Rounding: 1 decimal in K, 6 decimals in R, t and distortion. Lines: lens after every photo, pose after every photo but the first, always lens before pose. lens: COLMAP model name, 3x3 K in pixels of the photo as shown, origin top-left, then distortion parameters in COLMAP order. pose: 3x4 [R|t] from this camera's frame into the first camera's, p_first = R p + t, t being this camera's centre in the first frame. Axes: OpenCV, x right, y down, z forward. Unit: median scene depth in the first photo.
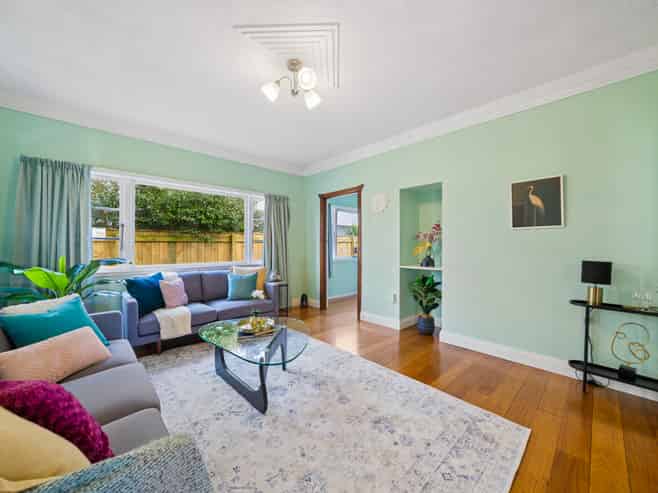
lens RADIAL K [[256.3, 0, 328.0], [0, 256.3, 248.3], [0, 0, 1]] dist [-0.000649, -0.000075]
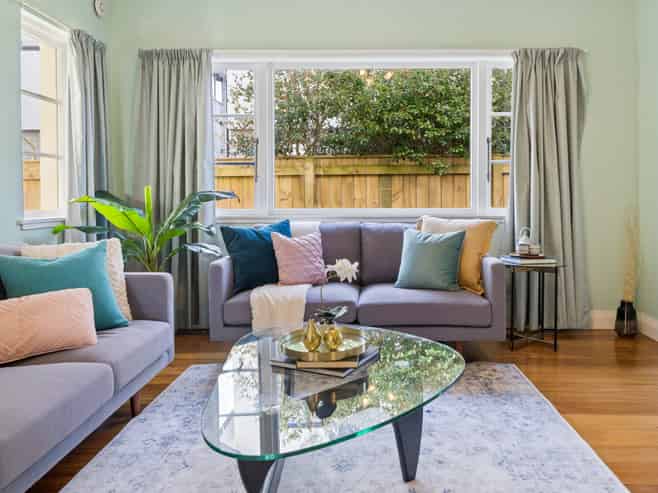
lens RADIAL K [[516.8, 0, 330.0], [0, 516.8, 205.6], [0, 0, 1]] dist [0.003329, 0.001209]
pose [[0.730317, 0.019855, -0.682820, 0.127680], [-0.004585, 0.999697, 0.024166, 0.025440], [0.683093, -0.014518, 0.730187, 0.179537]]
